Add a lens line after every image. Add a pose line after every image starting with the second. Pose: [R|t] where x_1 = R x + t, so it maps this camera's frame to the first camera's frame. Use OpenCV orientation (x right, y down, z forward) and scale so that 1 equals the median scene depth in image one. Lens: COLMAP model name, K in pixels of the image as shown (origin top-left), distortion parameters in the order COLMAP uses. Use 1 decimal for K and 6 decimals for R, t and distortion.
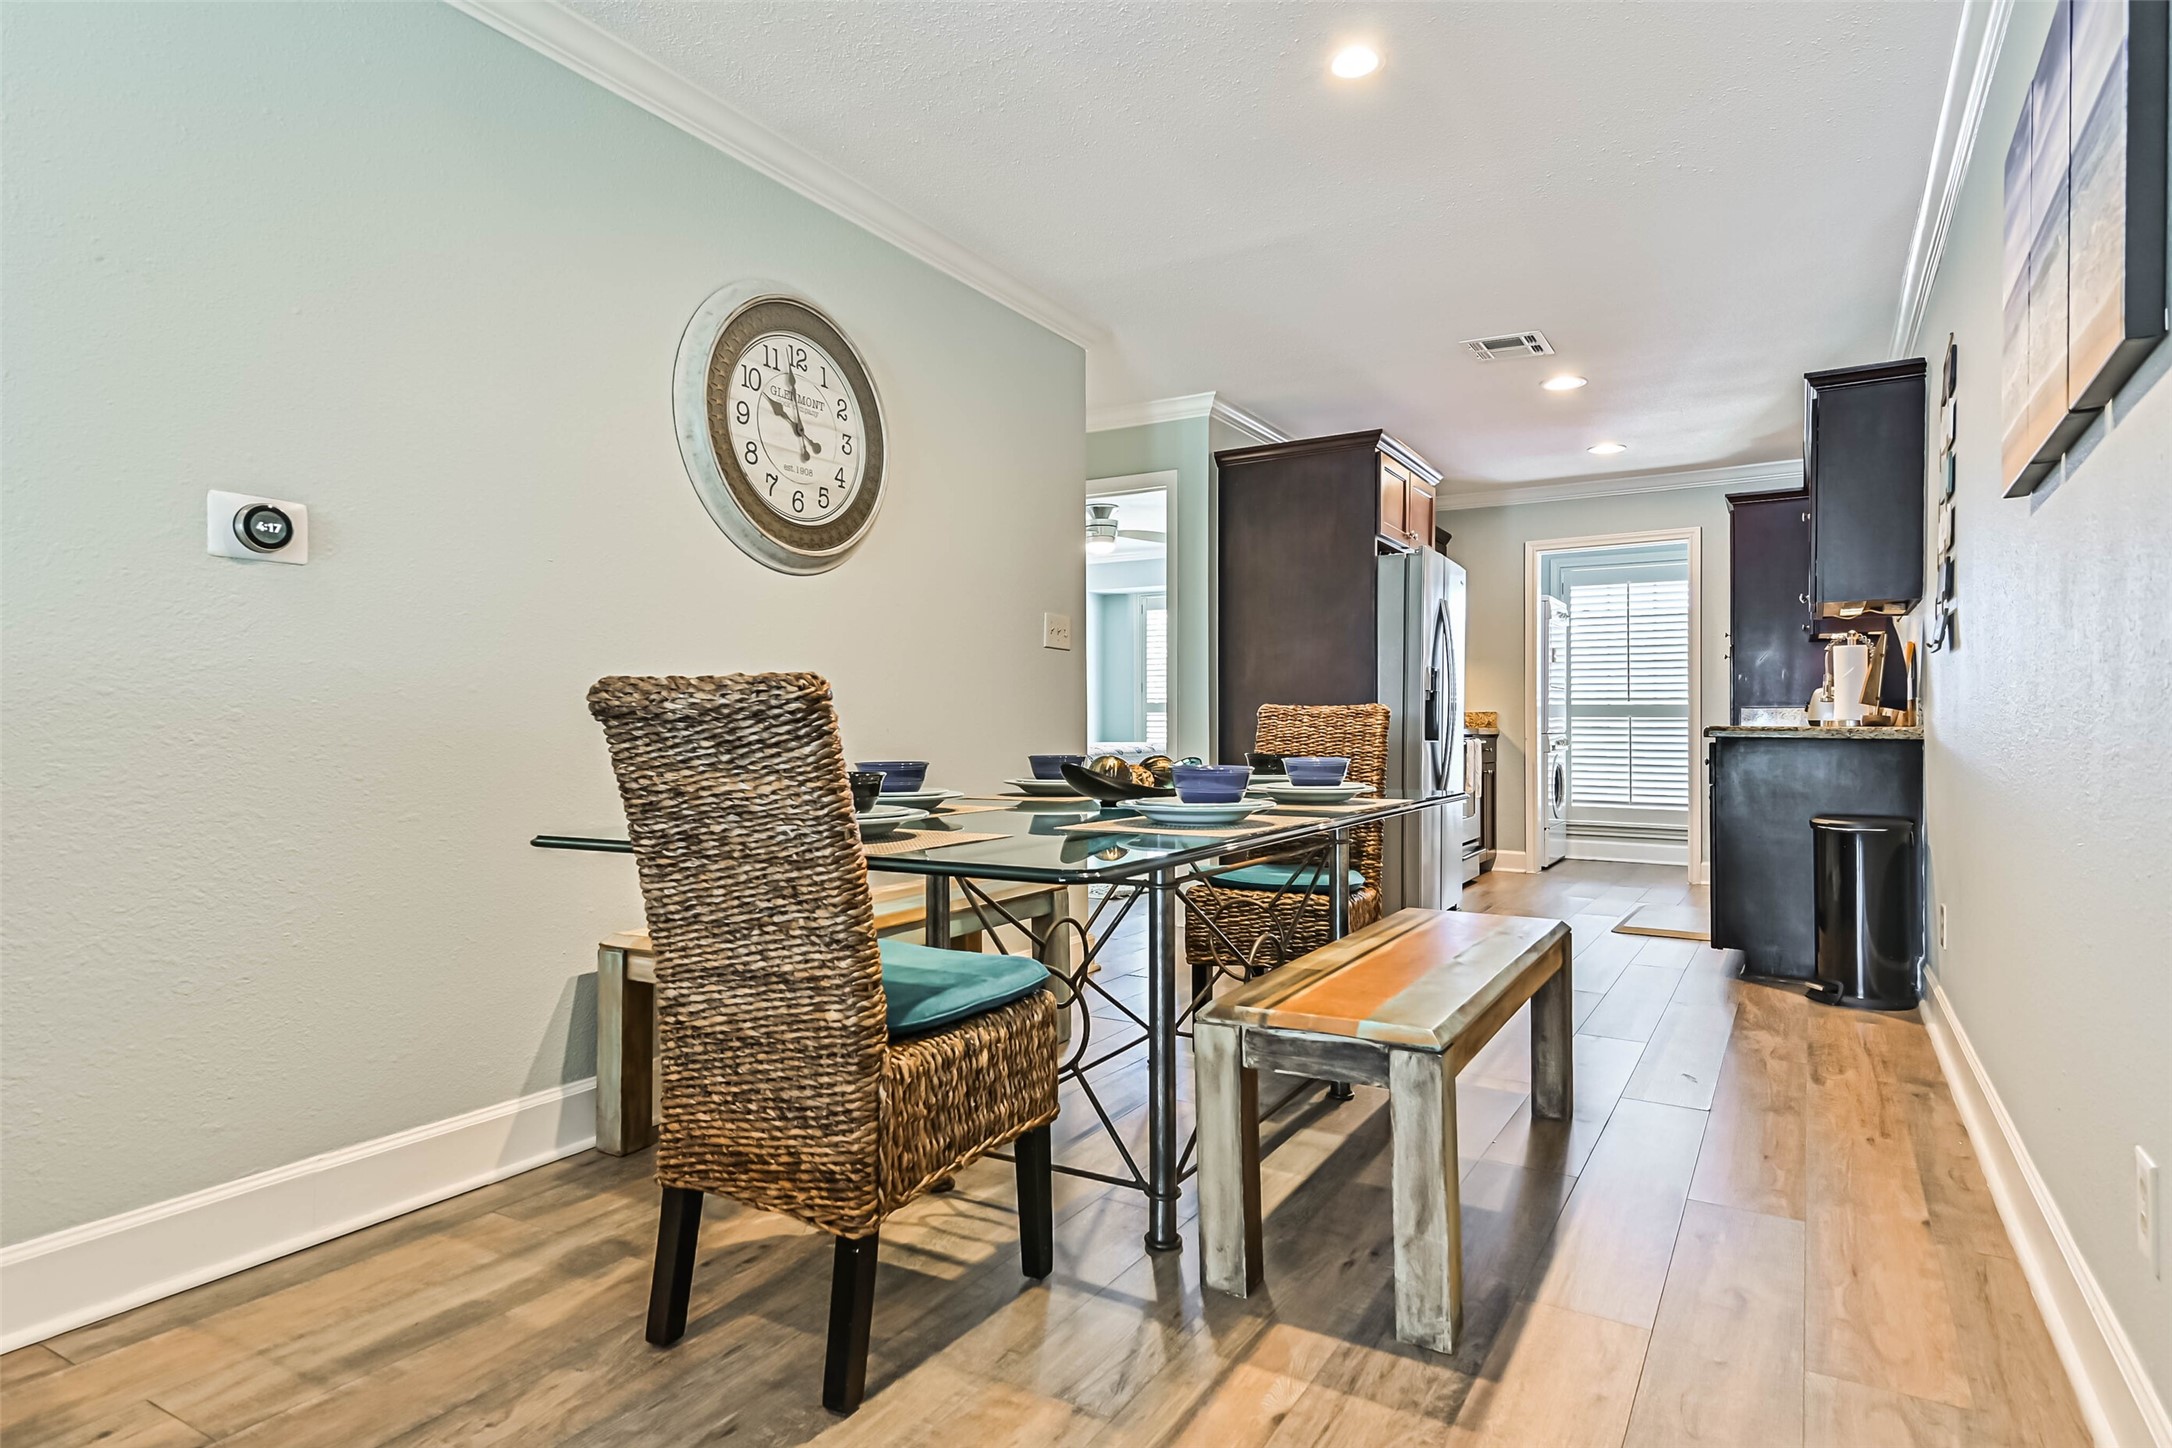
lens RADIAL K [[1191.7, 0, 1088.5], [0, 1191.7, 714.8], [0, 0, 1]] dist [0.043462, 0.000005]
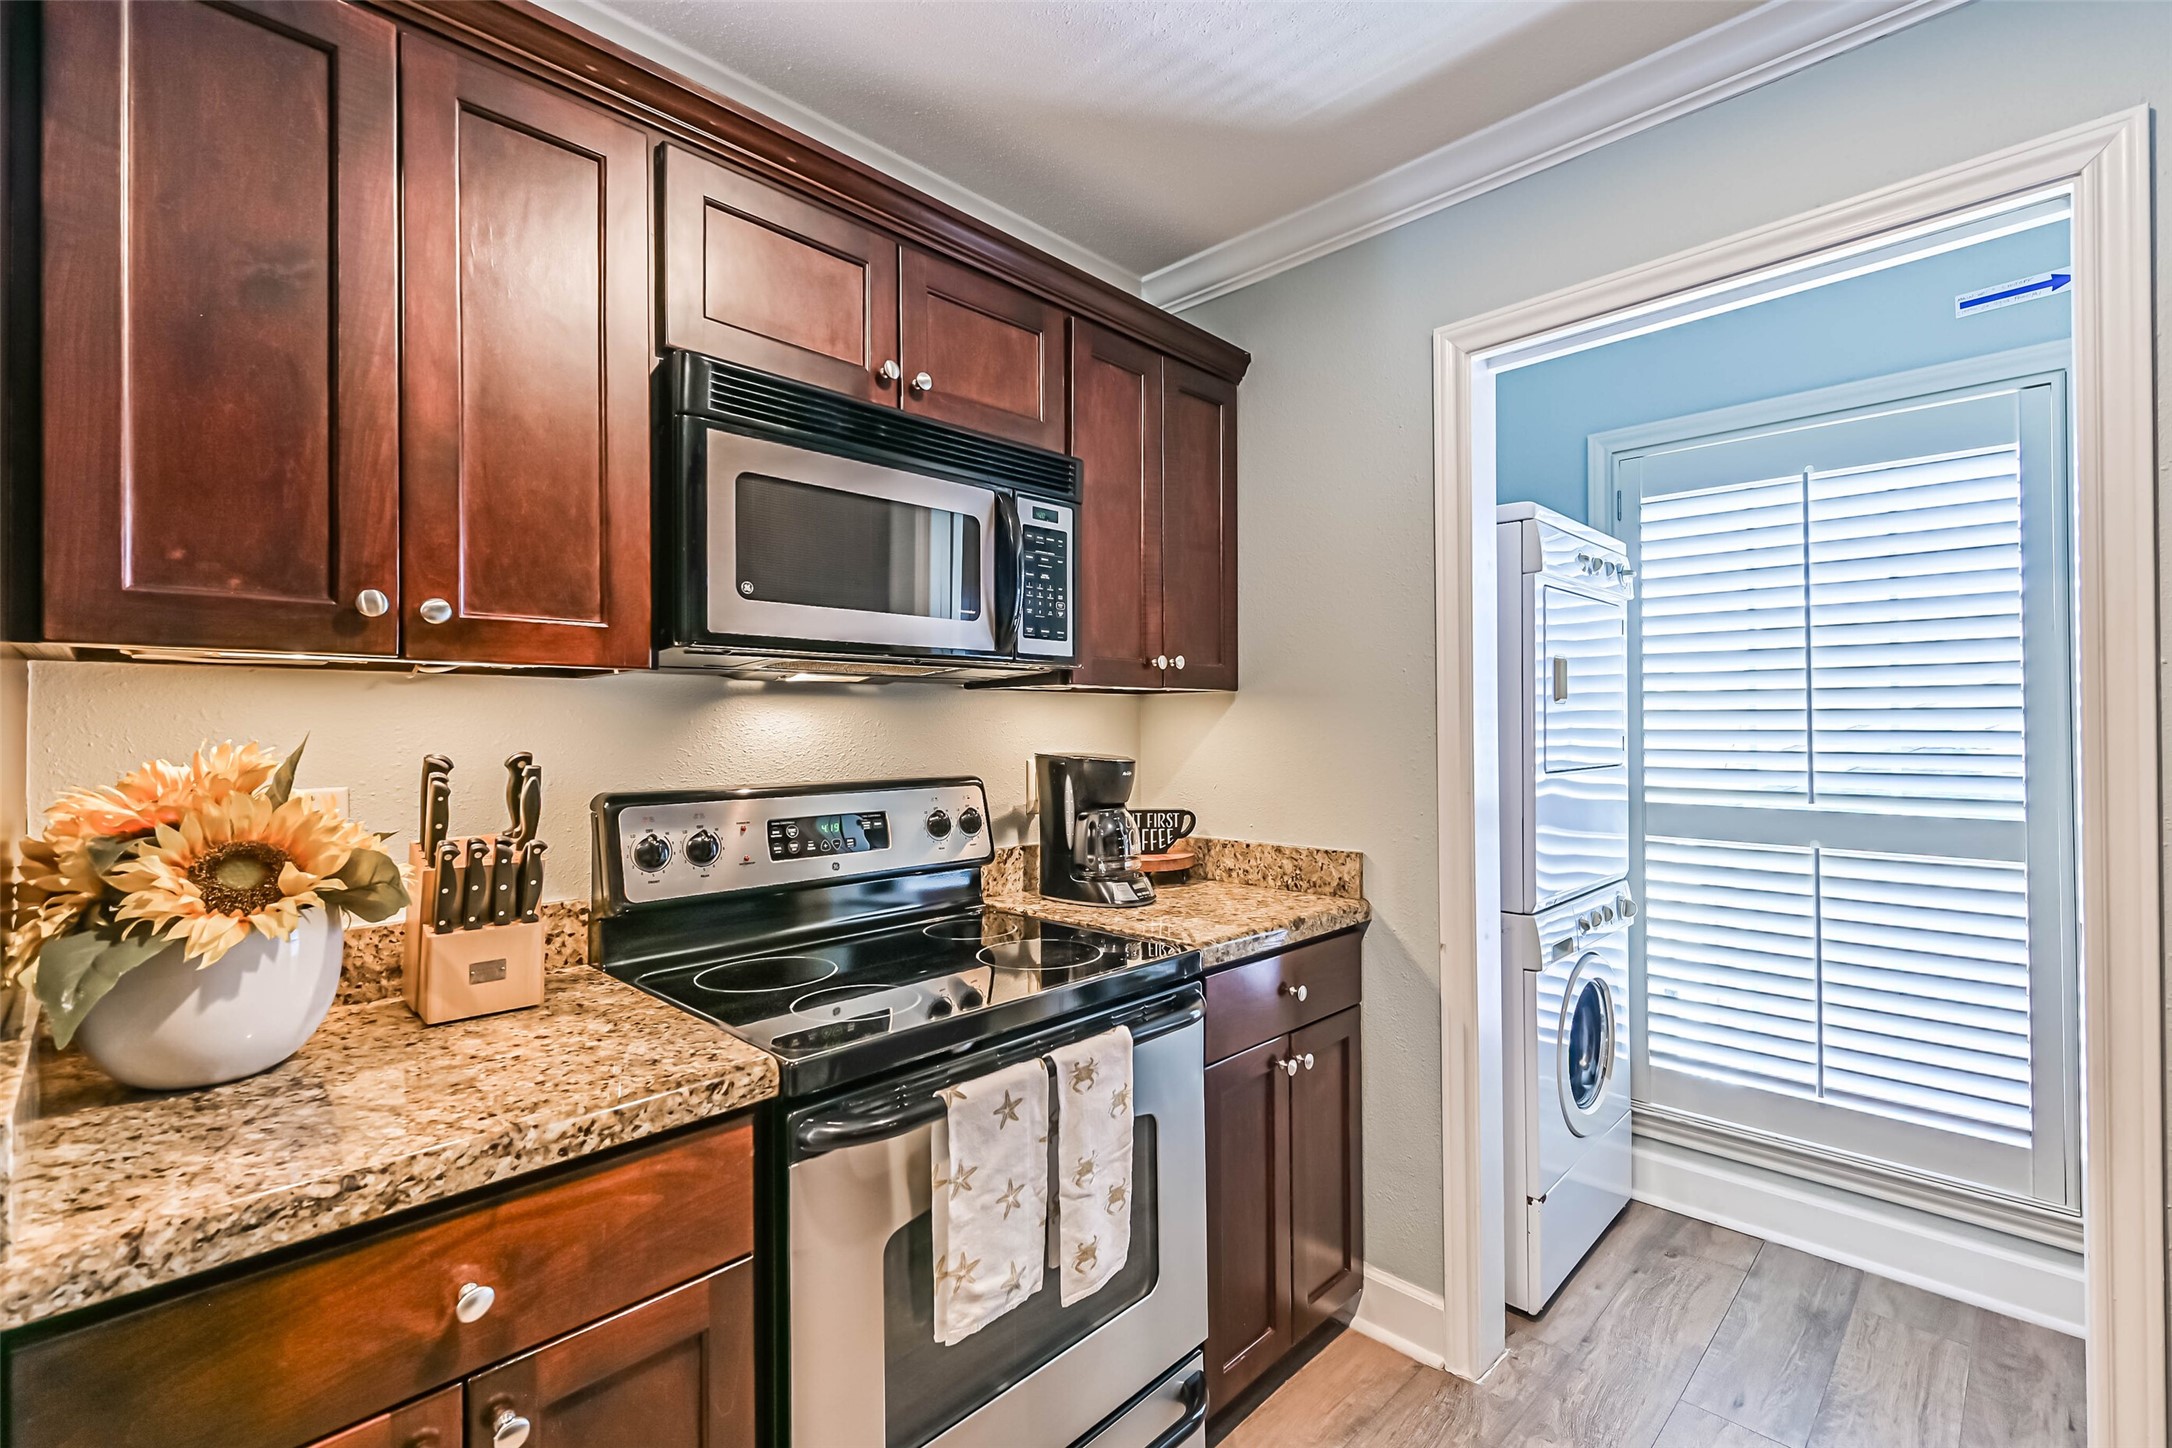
lens RADIAL K [[952.7, 0, 1088.5], [0, 952.7, 717.0], [0, 0, 1]] dist [0.003222, -0.000041]
pose [[0.971688, -0.009116, -0.236091, 0.334160], [0.008710, 0.999958, -0.002762, -0.040923], [0.236106, 0.000627, 0.971727, 0.732507]]
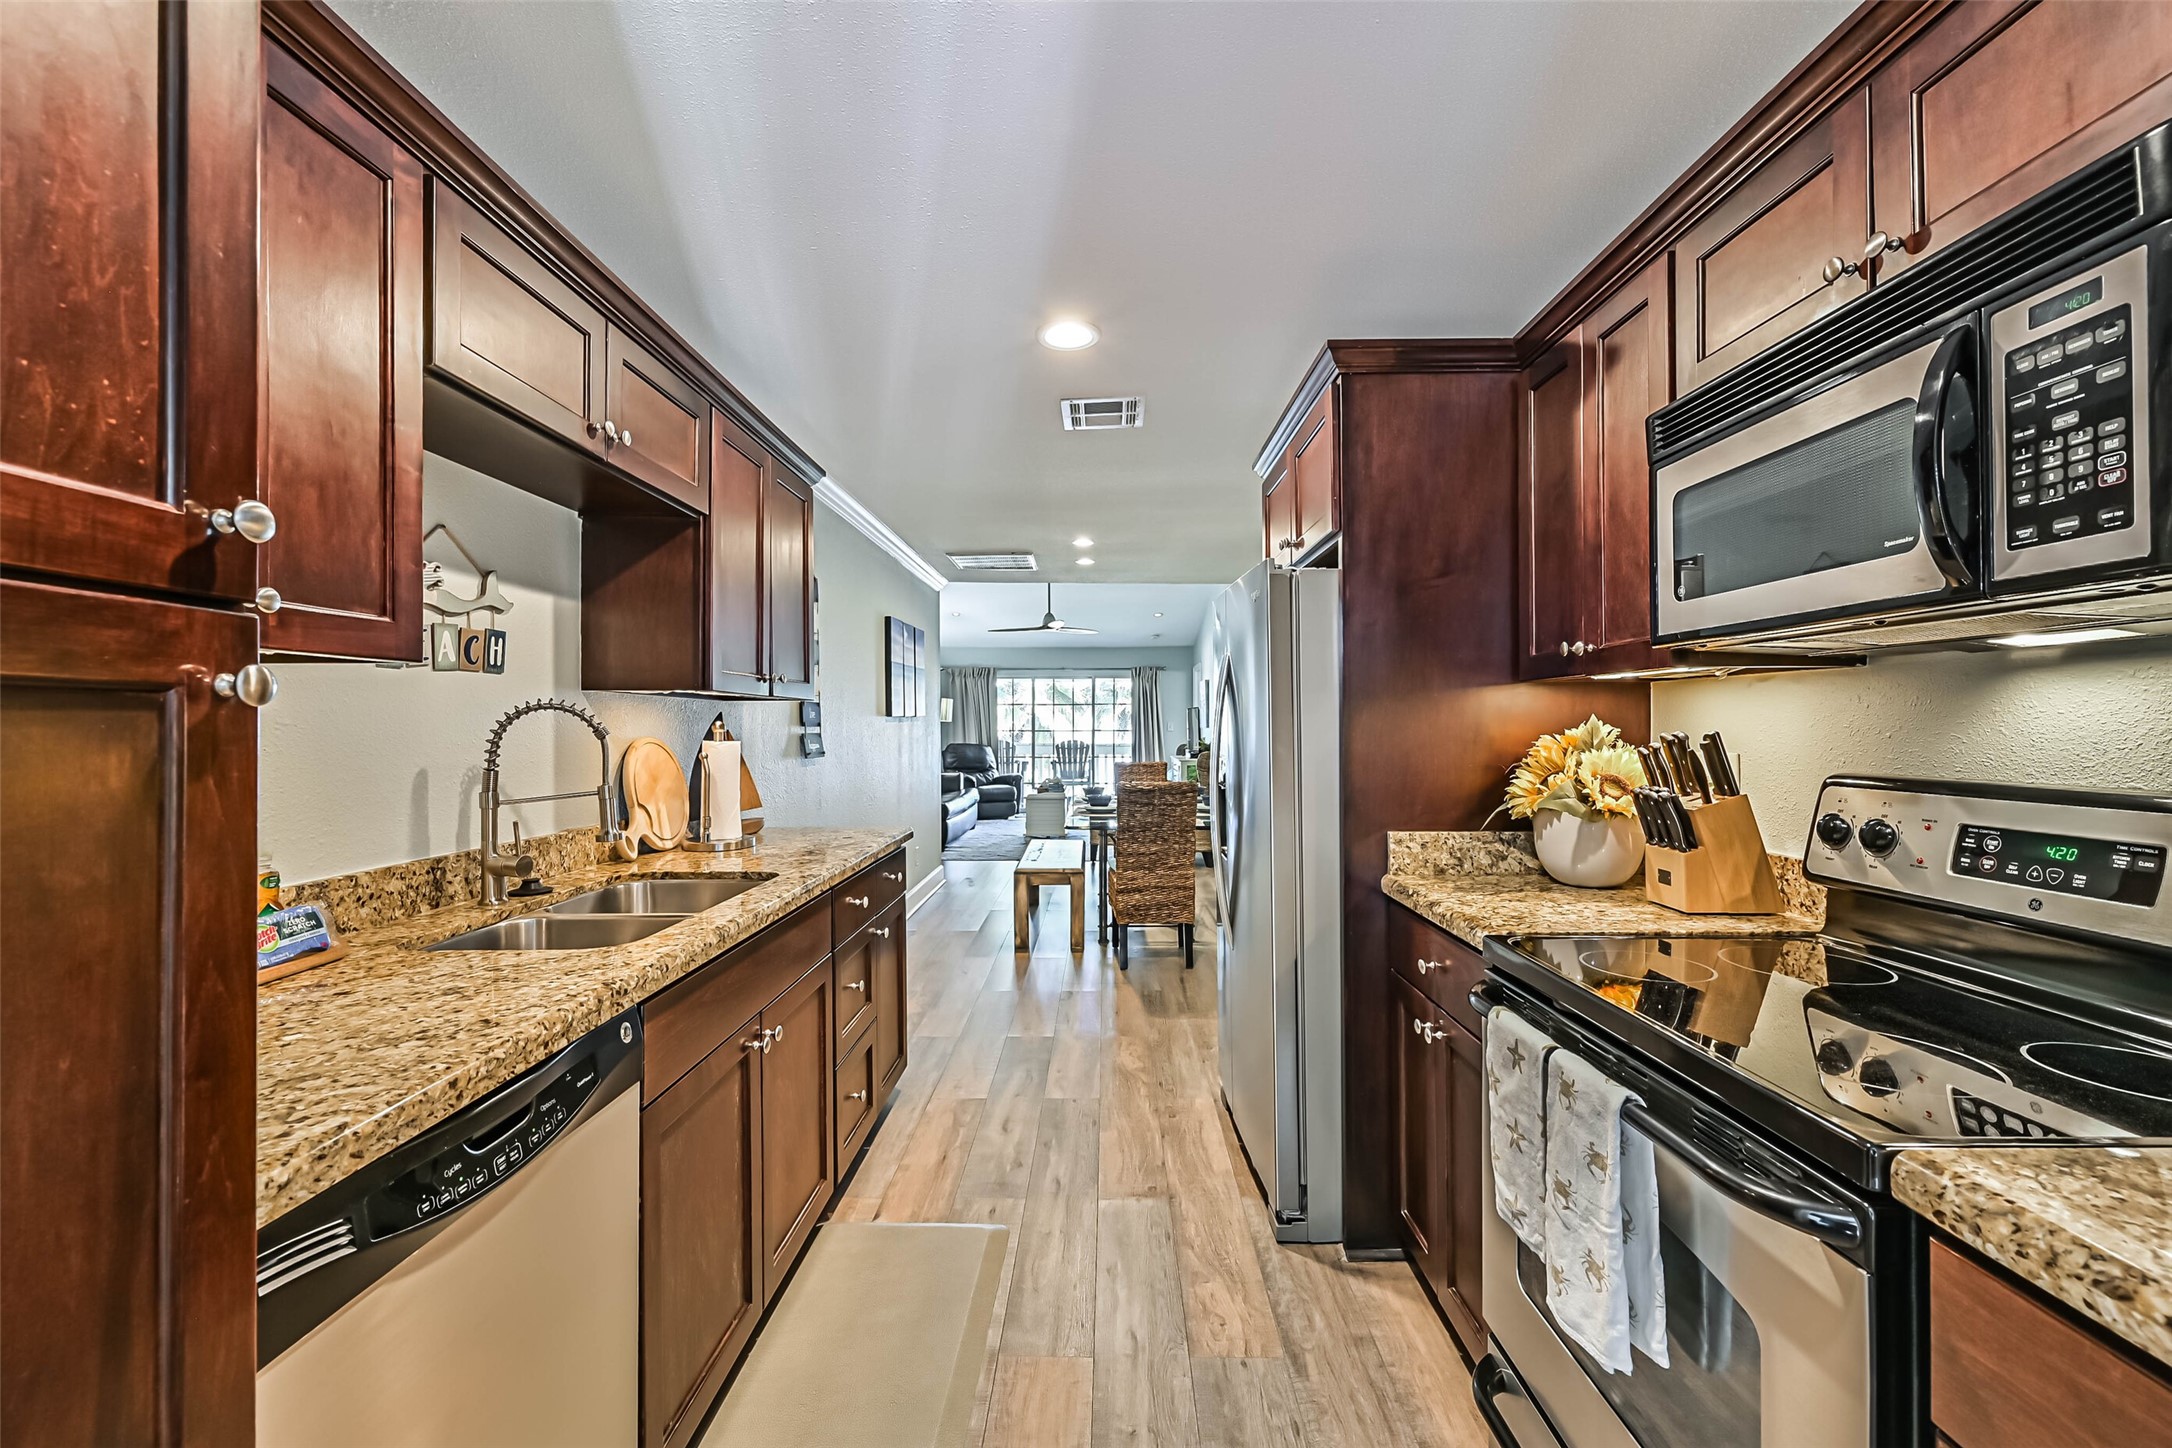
lens RADIAL K [[874.8, 0, 1093.8], [0, 874.8, 724.9], [0, 0, 1]] dist [-0.000745, -0.000272]
pose [[-0.864843, 0.001863, -0.502039, 0.431608], [0.007145, 0.999938, -0.008597, -0.036761], [0.501992, -0.011022, -0.864802, 0.983374]]
